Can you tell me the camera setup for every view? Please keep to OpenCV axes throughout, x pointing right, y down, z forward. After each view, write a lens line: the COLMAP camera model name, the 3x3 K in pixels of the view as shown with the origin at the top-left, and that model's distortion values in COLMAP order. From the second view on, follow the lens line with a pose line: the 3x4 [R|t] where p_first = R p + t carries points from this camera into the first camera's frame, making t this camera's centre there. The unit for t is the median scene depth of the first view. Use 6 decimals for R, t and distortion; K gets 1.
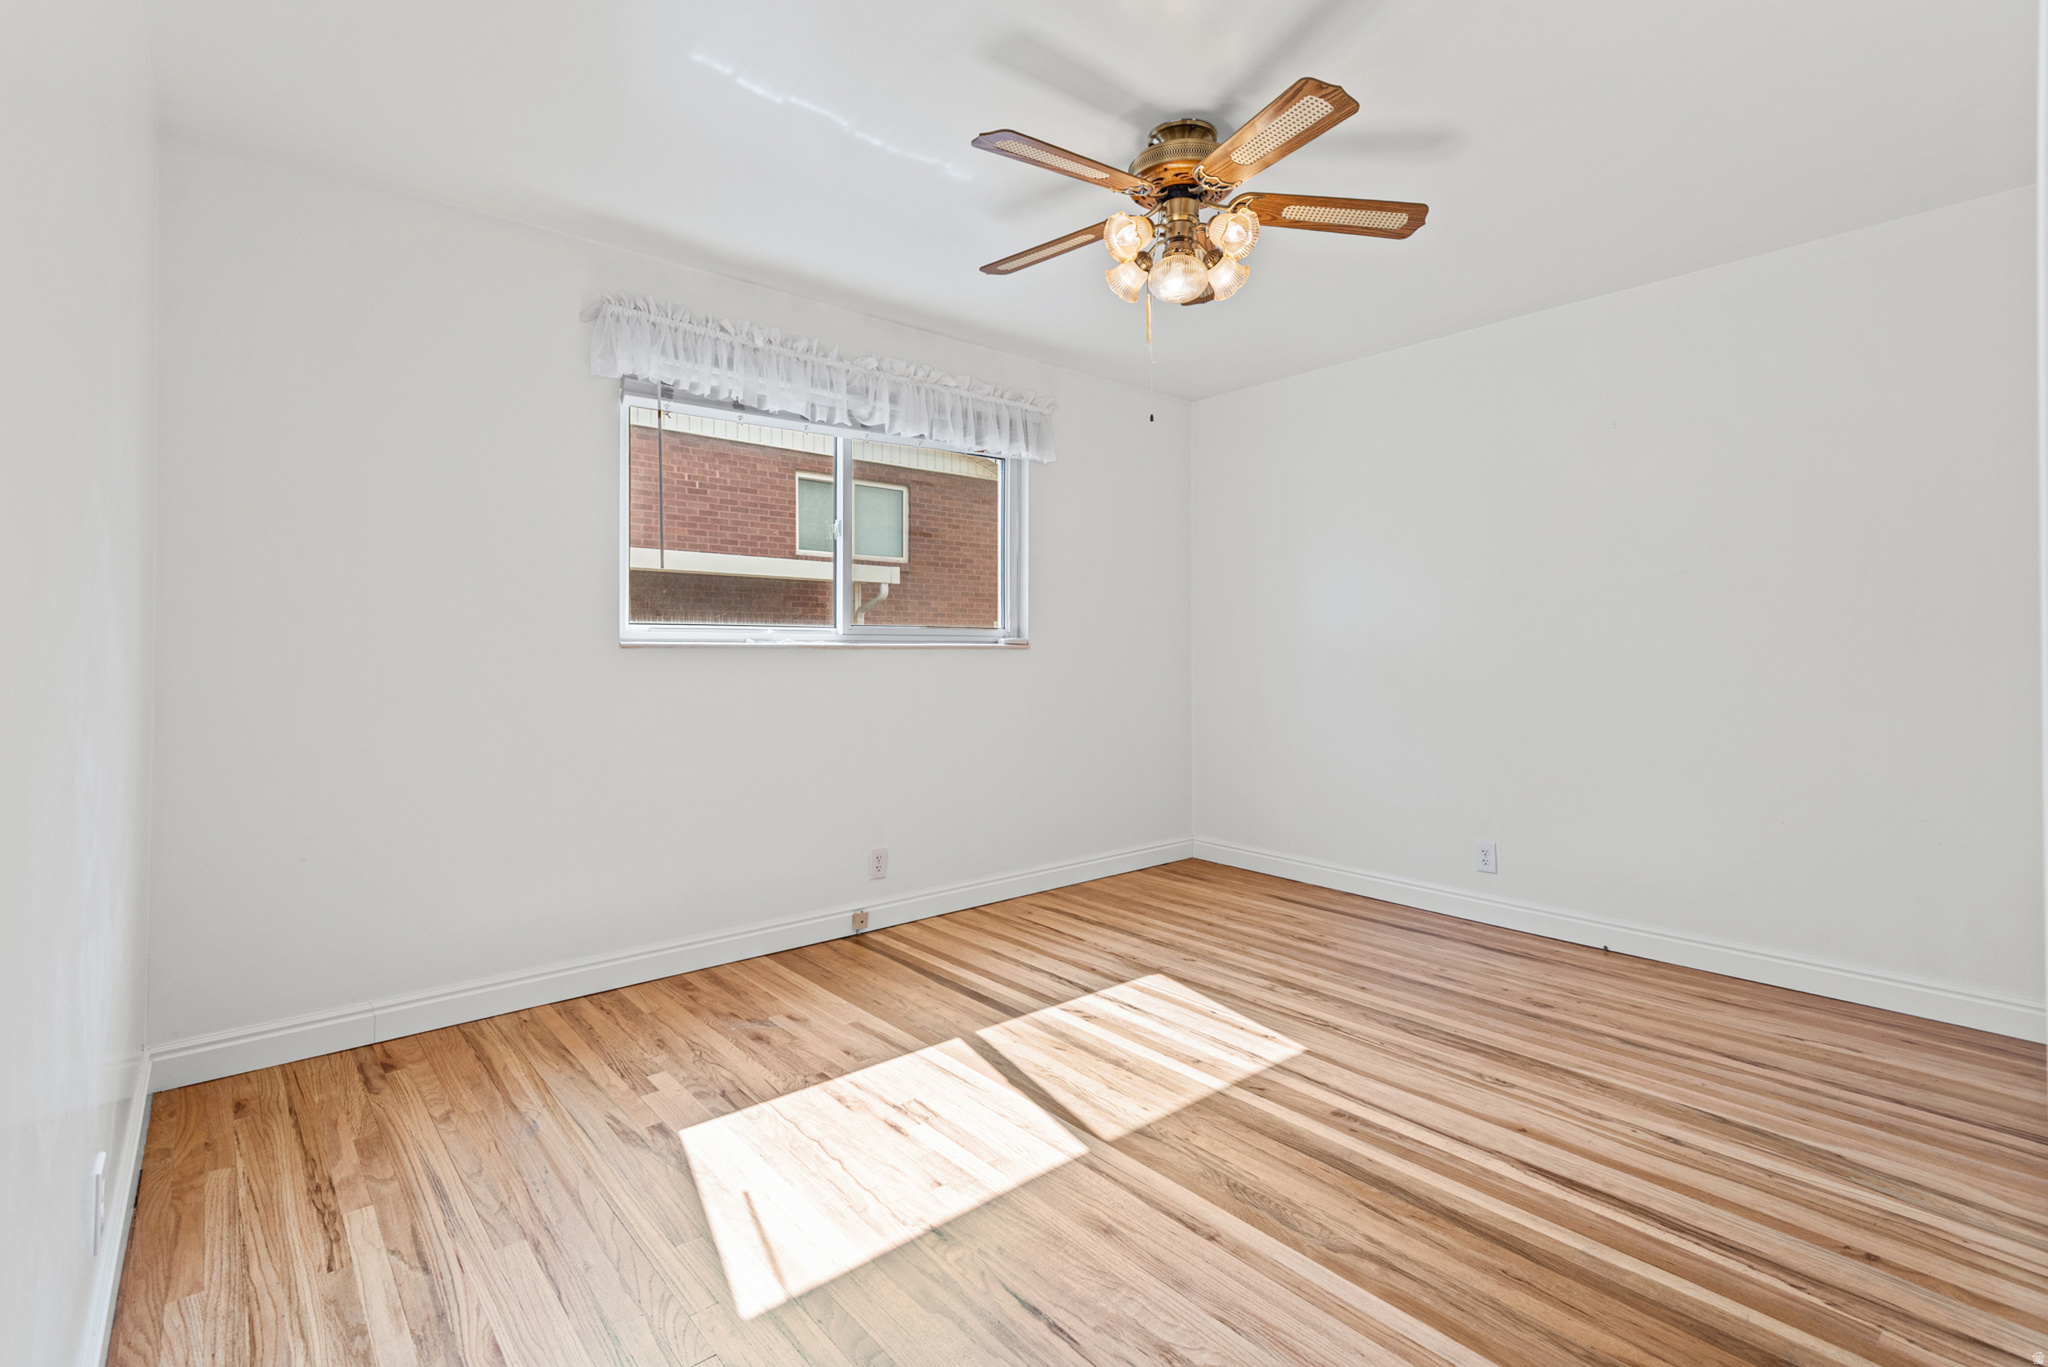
lens RADIAL K [[919.3, 0, 1027.3], [0, 919.3, 675.1], [0, 0, 1]] dist [0.011364, -0.004170]
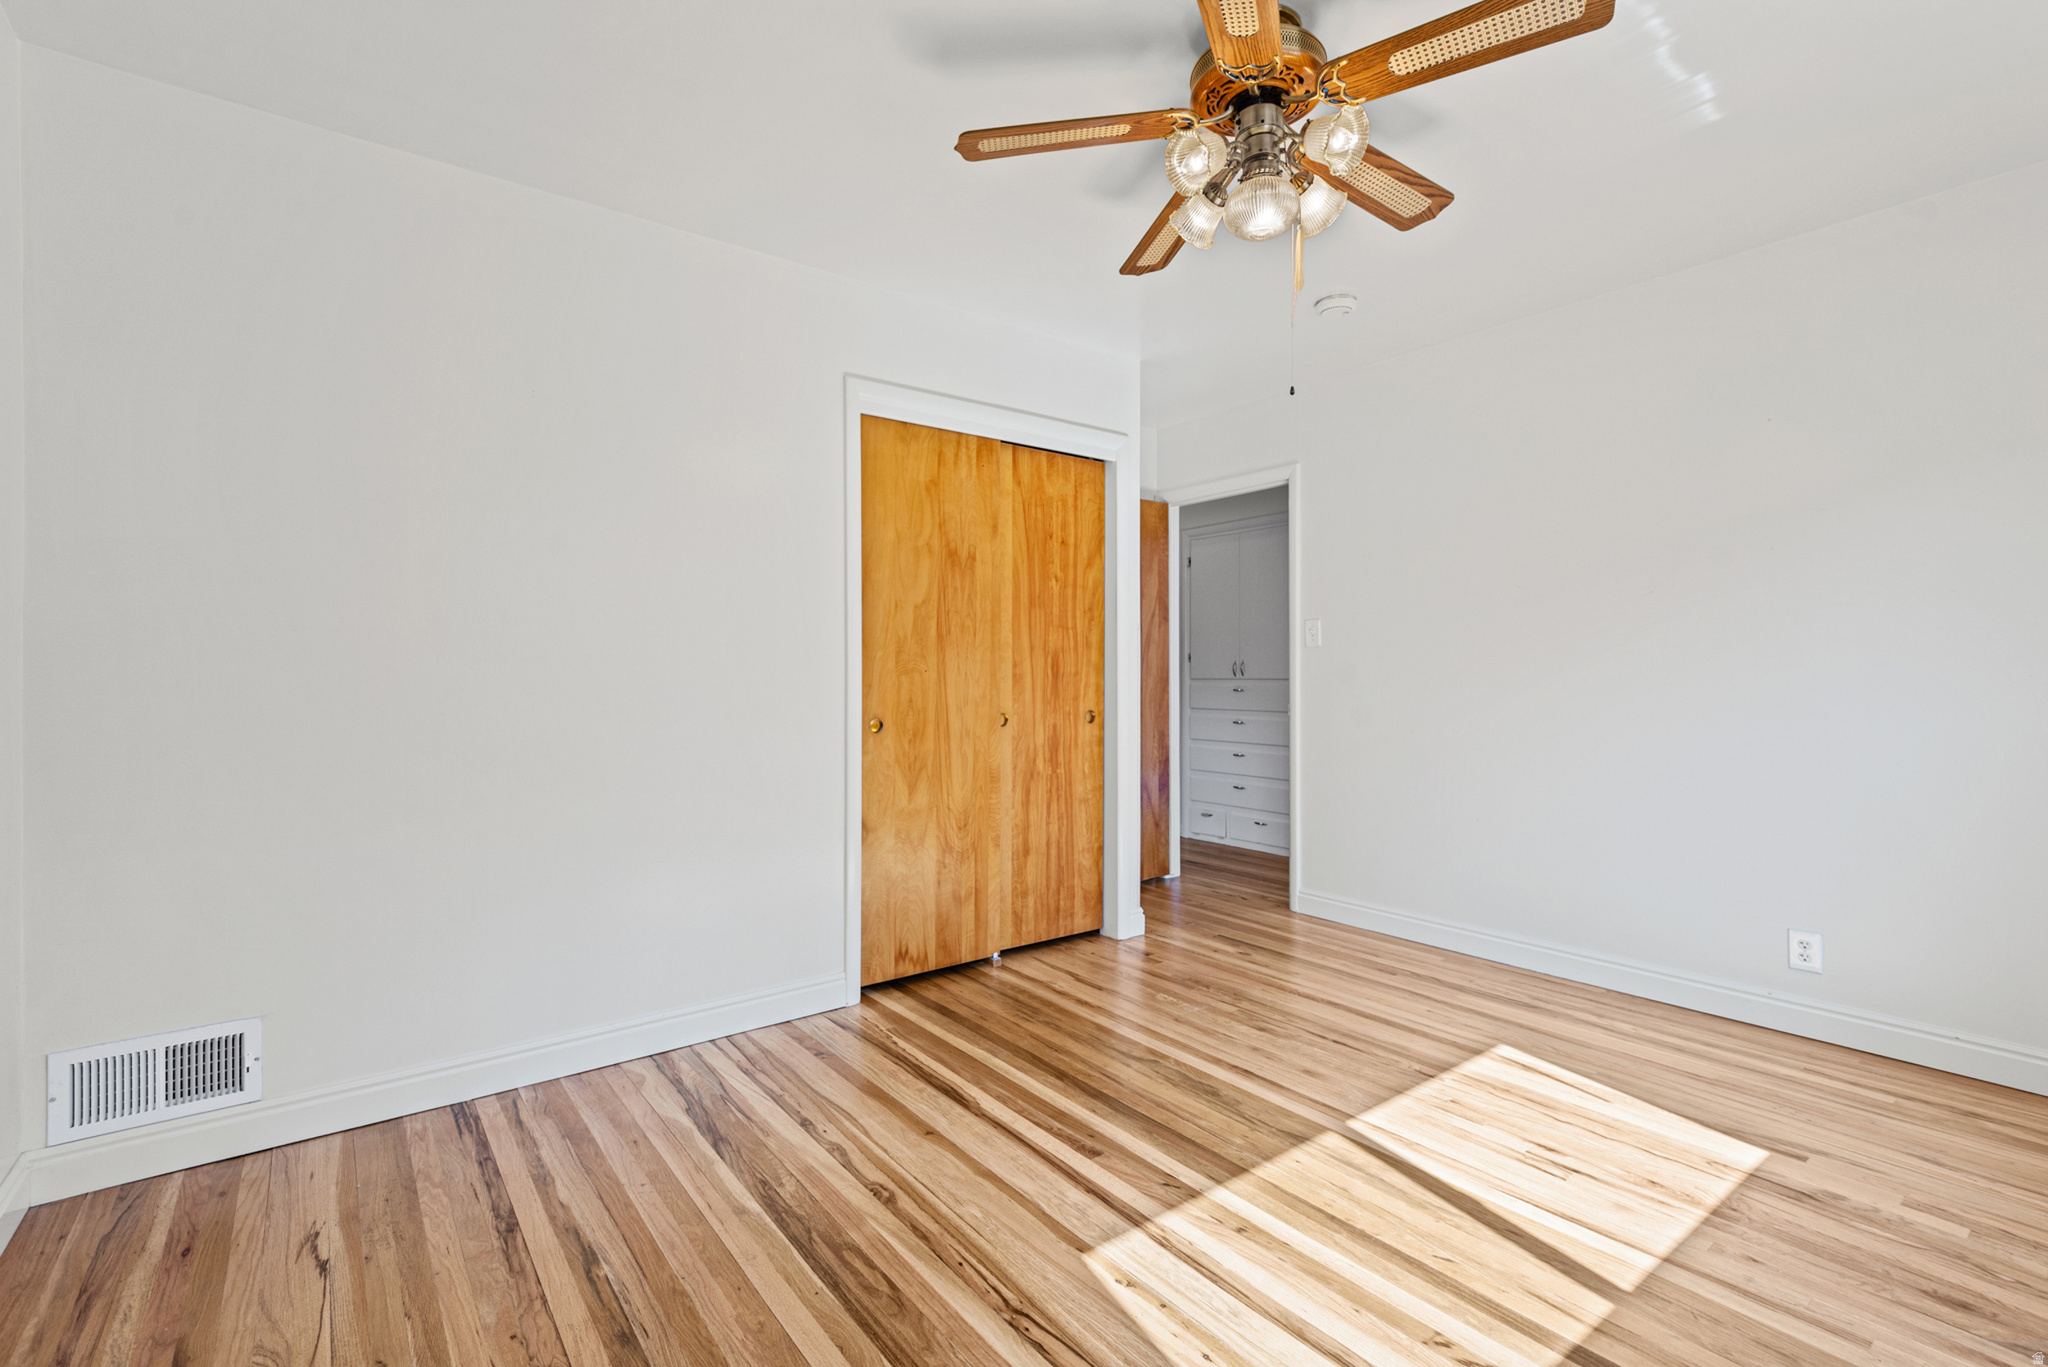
lens RADIAL K [[919.3, 0, 1019.6], [0, 919.3, 674.8], [0, 0, 1]] dist [0.011364, -0.004170]
pose [[-0.997985, -0.000526, 0.063450, 0.364998], [0.001607, 0.999435, 0.033563, -0.061504], [-0.063432, 0.033597, -0.997420, 2.000706]]
